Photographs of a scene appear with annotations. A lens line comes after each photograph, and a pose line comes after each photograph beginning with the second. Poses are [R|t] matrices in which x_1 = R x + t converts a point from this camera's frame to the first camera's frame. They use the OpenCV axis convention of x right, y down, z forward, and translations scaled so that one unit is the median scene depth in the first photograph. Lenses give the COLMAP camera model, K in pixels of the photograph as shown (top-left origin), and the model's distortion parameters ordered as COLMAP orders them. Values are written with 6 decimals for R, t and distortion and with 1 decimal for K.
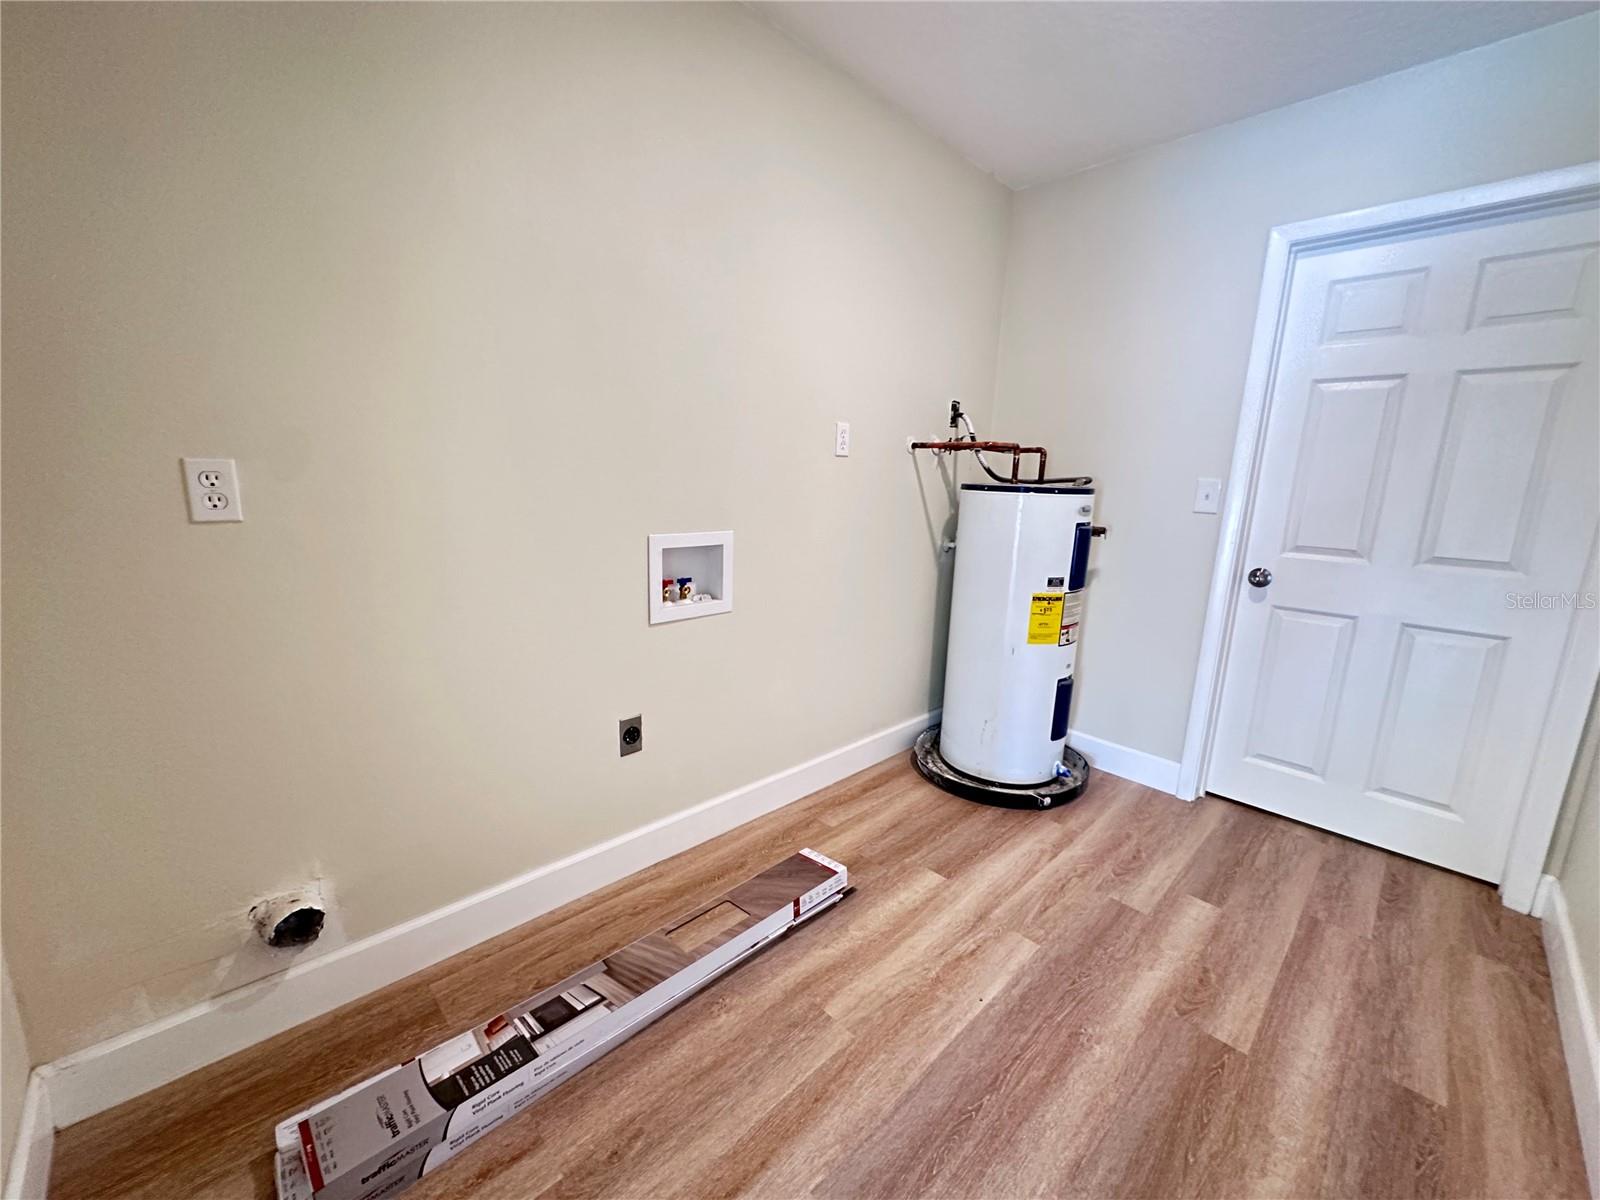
lens RADIAL K [[639.6, 0, 798.2], [0, 639.6, 598.2], [0, 0, 1]] dist [-0.001351, 0.000342]
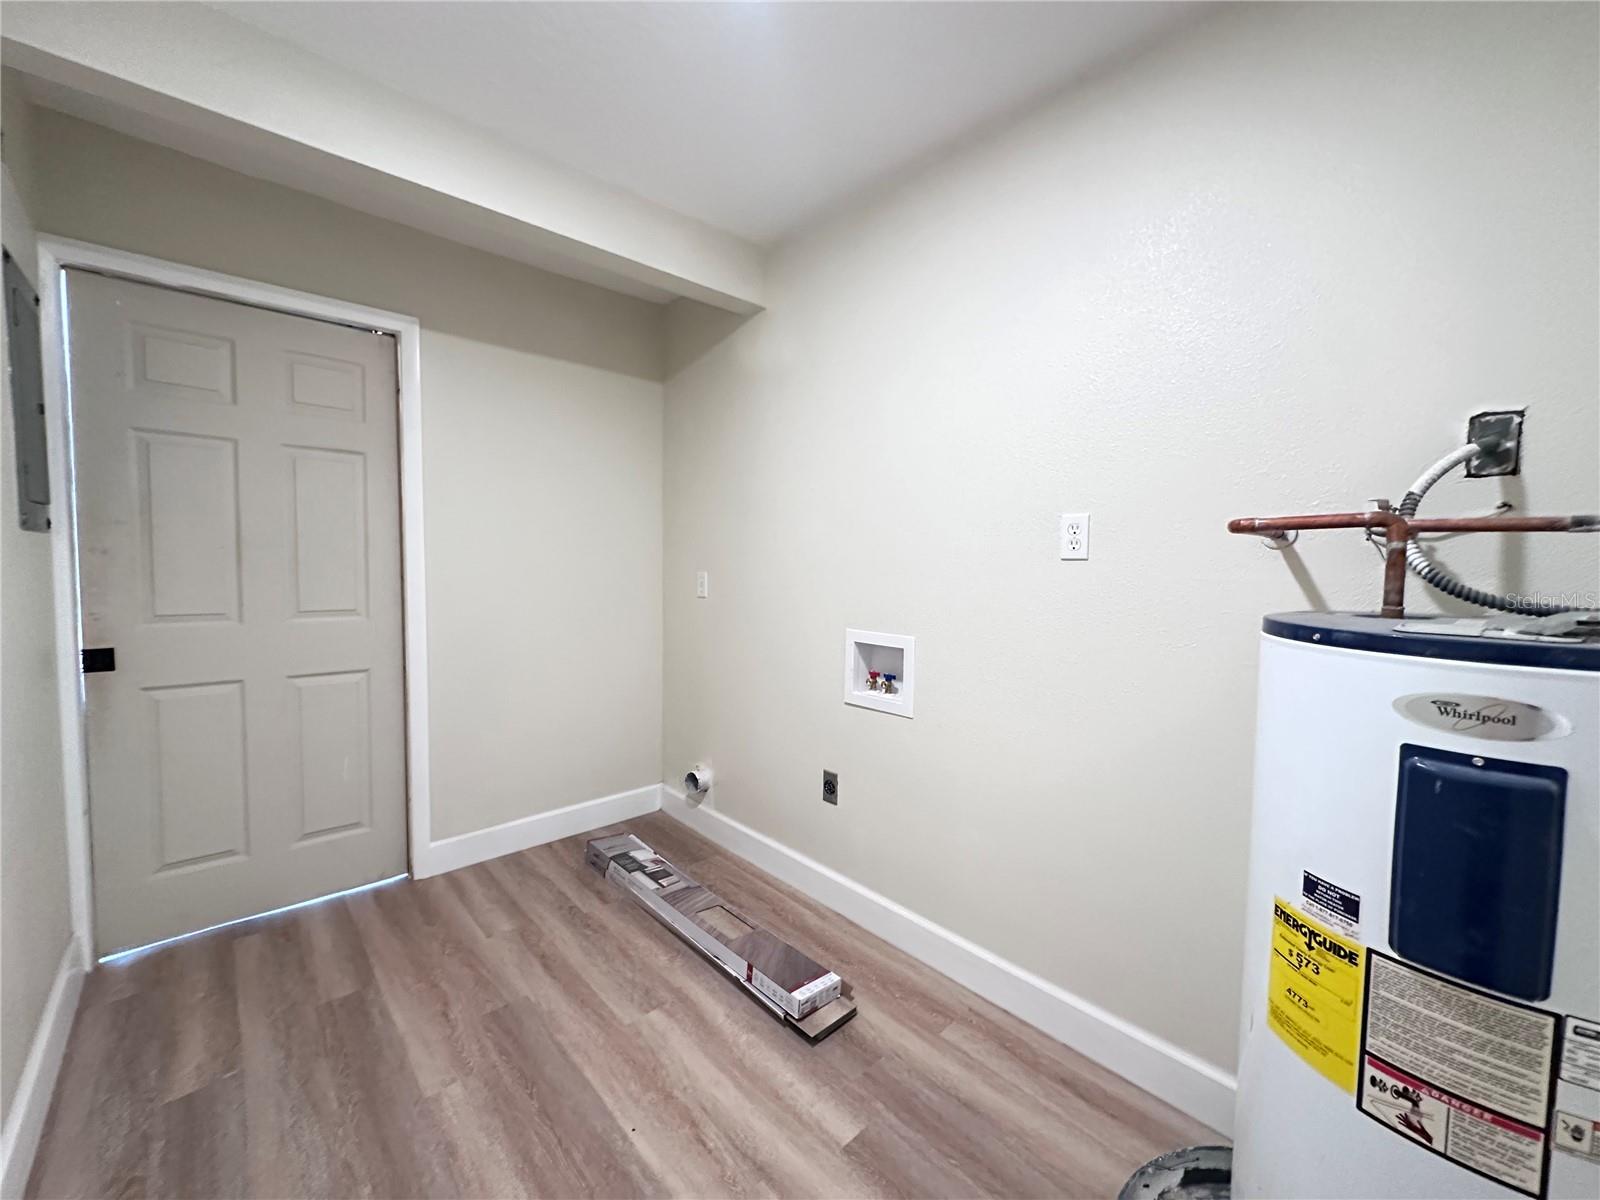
lens RADIAL K [[639.6, 0, 798.2], [0, 639.6, 598.9], [0, 0, 1]] dist [-0.001351, 0.000342]
pose [[-0.025050, 0.034064, -0.999106, 1.105320], [-0.202990, 0.978426, 0.038448, -0.202909], [0.978860, 0.203771, -0.017595, 1.015945]]
